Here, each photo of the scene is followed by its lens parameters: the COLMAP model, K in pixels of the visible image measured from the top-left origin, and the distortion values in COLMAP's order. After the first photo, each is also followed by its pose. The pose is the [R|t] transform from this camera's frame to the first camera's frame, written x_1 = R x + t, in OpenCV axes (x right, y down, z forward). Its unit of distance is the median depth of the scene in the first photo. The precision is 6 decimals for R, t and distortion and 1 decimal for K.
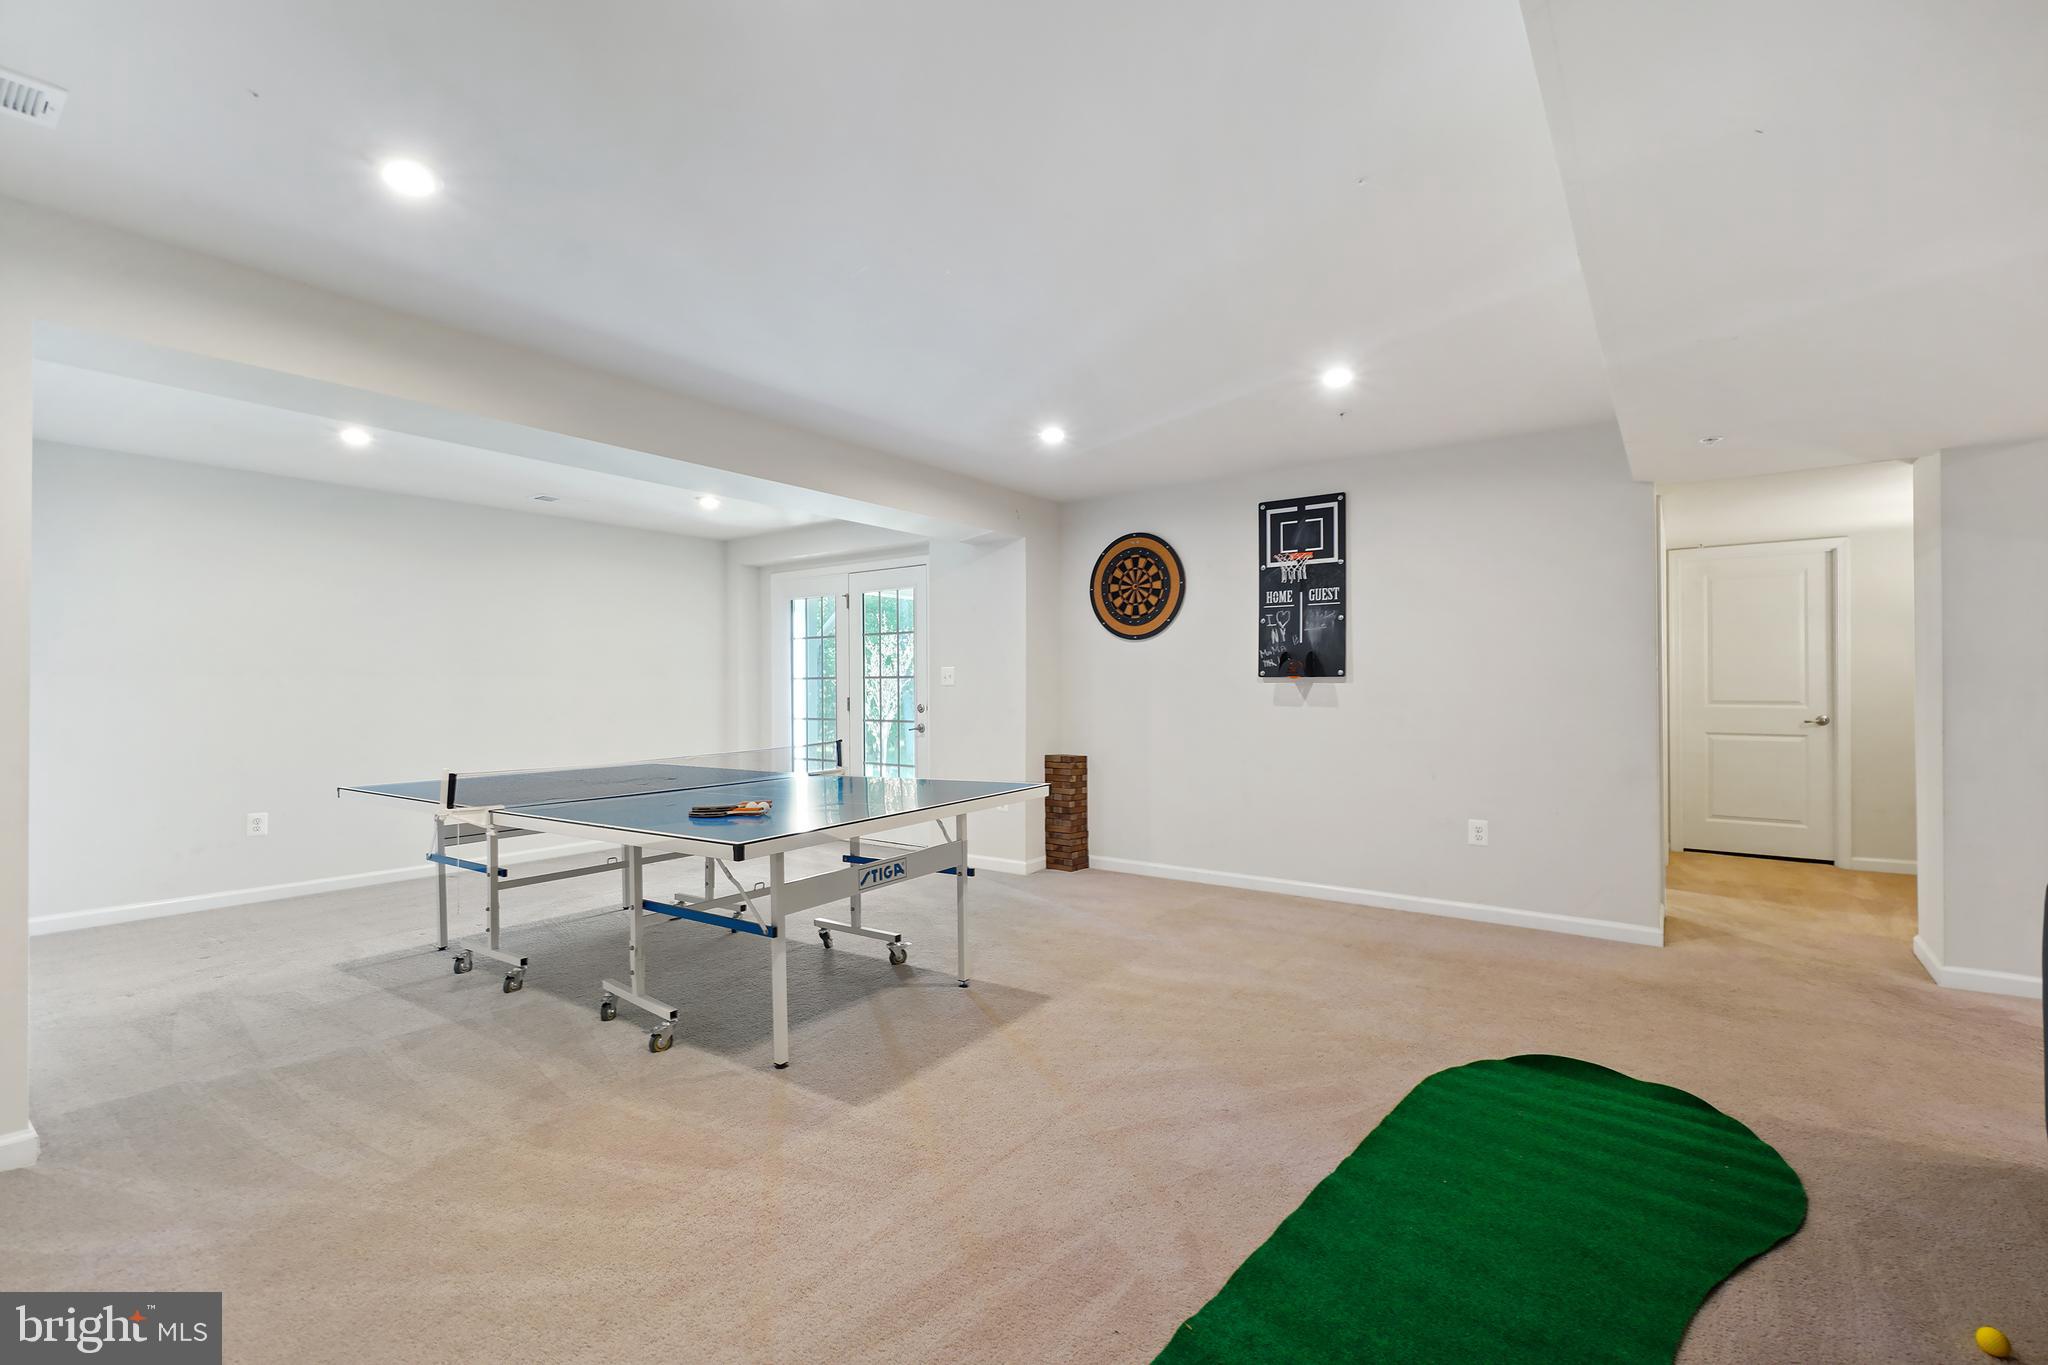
lens RADIAL K [[906.1, 0, 1024.0], [0, 906.1, 682.5], [0, 0, 1]] dist [0.019815, -0.000153]
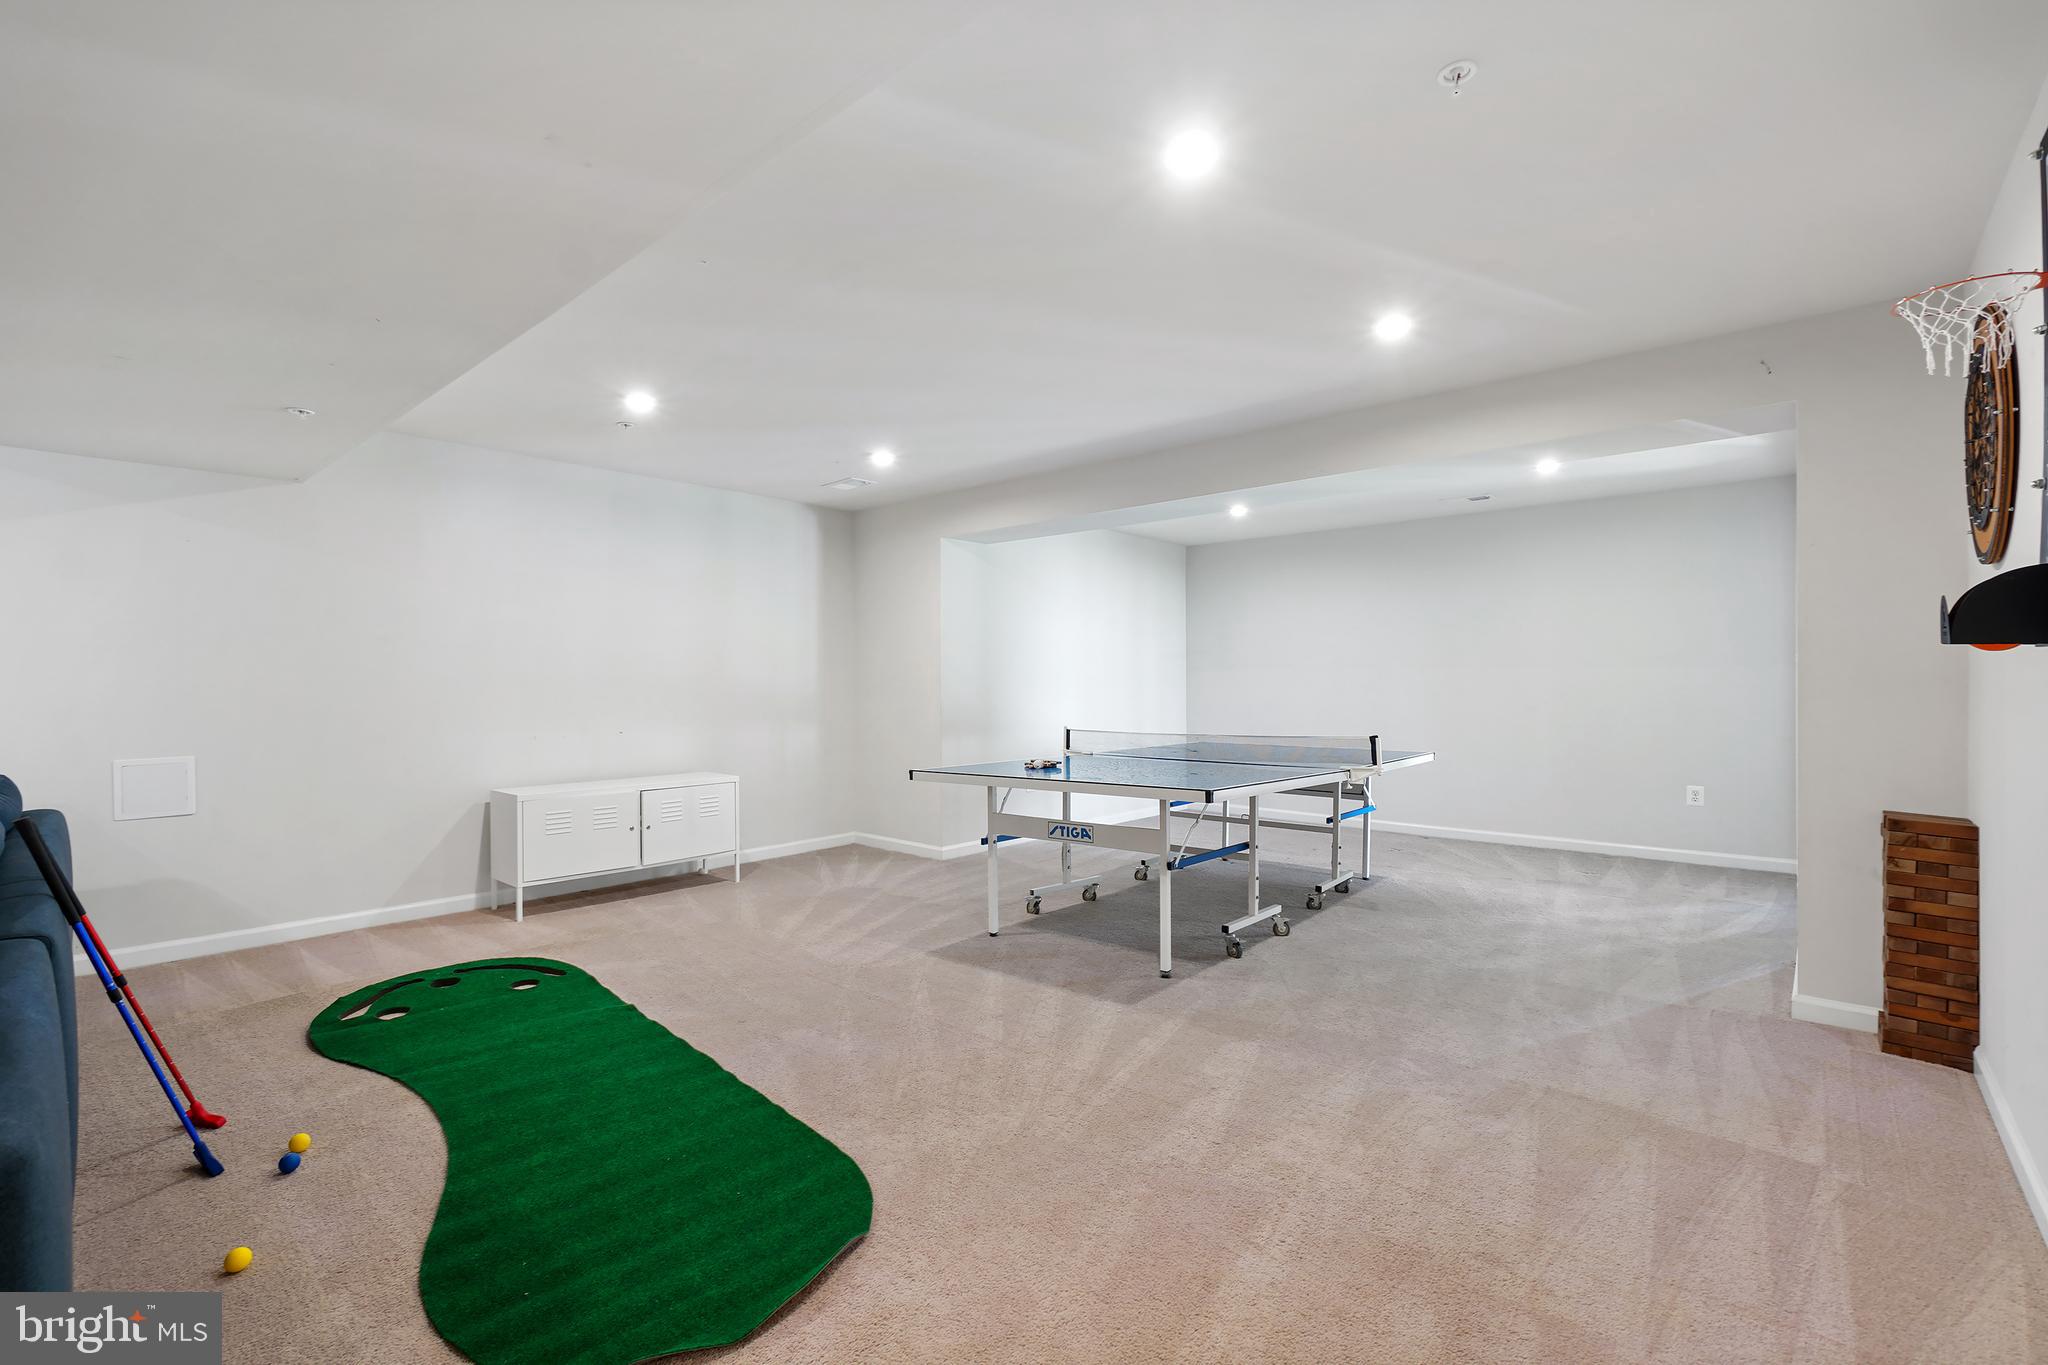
lens RADIAL K [[895.6, 0, 1024.0], [0, 895.6, 682.5], [0, 0, 1]] dist [-0.000981, -0.000376]
pose [[-0.098949, 0.010285, -0.995039, 0.609166], [0.012105, 0.999885, 0.009132, -0.001548], [0.995019, -0.011141, -0.099062, 0.617349]]
